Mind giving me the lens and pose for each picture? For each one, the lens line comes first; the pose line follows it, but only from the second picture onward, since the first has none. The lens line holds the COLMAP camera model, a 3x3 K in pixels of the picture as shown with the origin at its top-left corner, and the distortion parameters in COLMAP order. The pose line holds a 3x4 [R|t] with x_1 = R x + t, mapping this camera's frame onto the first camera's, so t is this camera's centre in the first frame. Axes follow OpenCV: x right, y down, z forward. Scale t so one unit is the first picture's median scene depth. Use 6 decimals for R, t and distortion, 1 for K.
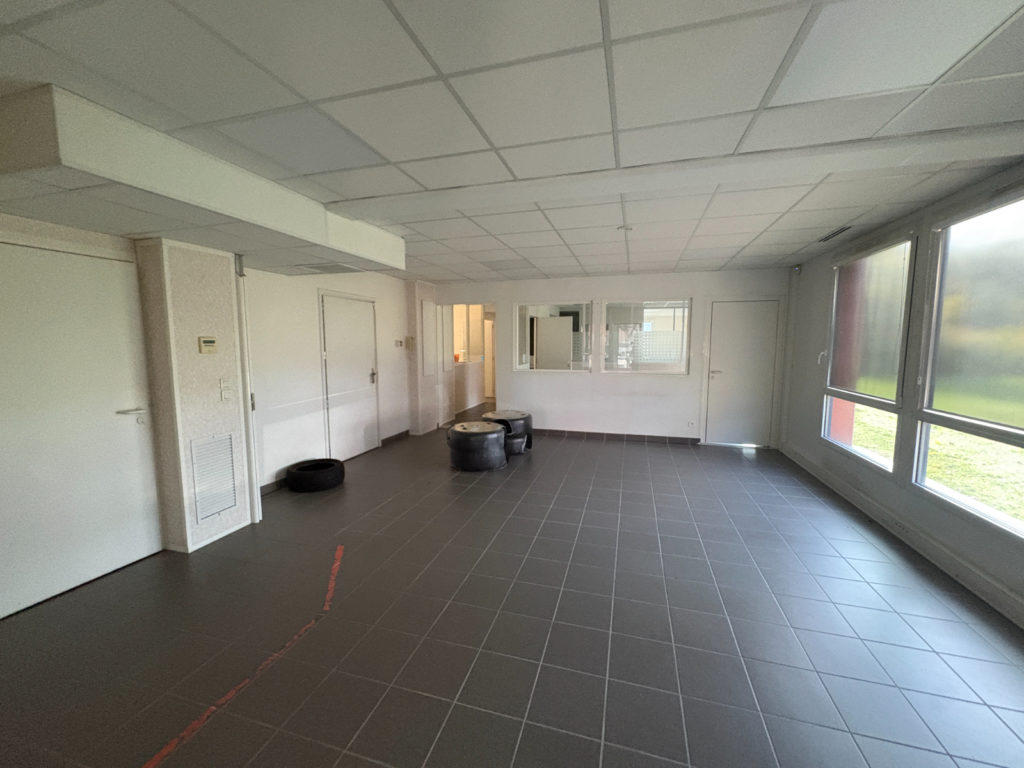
lens RADIAL K [[408.0, 0, 512.4], [0, 408.0, 383.5], [0, 0, 1]] dist [-0.000517, -0.000004]
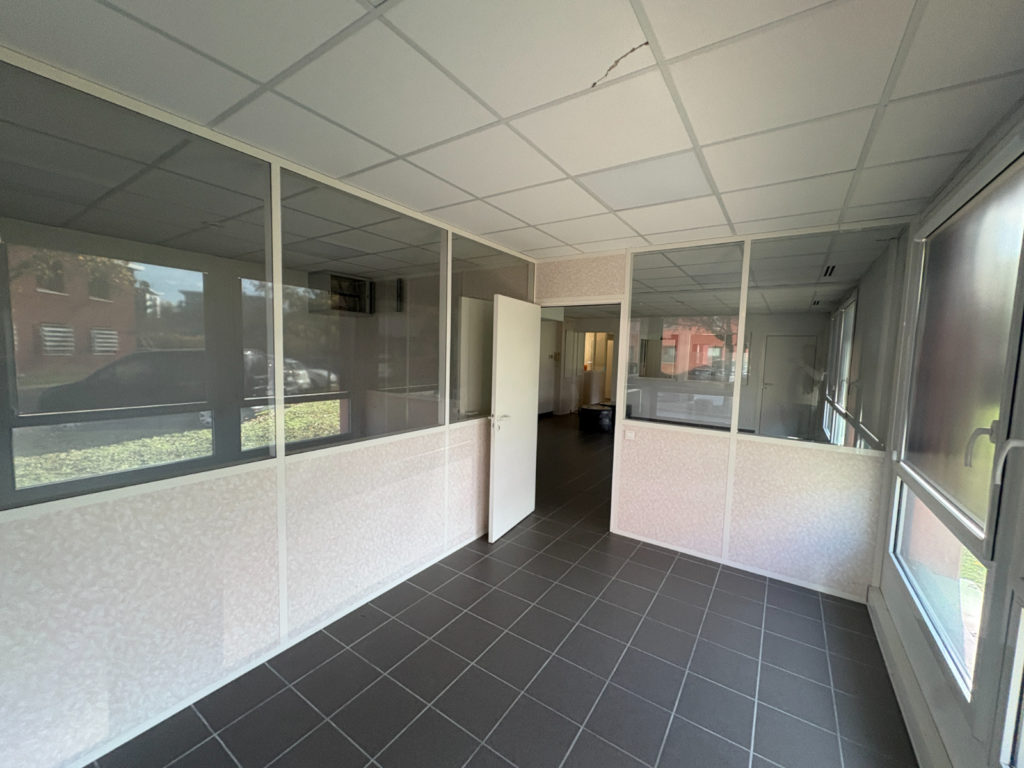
lens RADIAL K [[408.0, 0, 513.7], [0, 408.0, 384.8], [0, 0, 1]] dist [-0.000517, -0.000004]
pose [[0.953147, 0.053996, -0.297651, 0.063187], [-0.060593, 0.998078, -0.012974, 0.038966], [0.296378, 0.030402, 0.954587, -0.529488]]
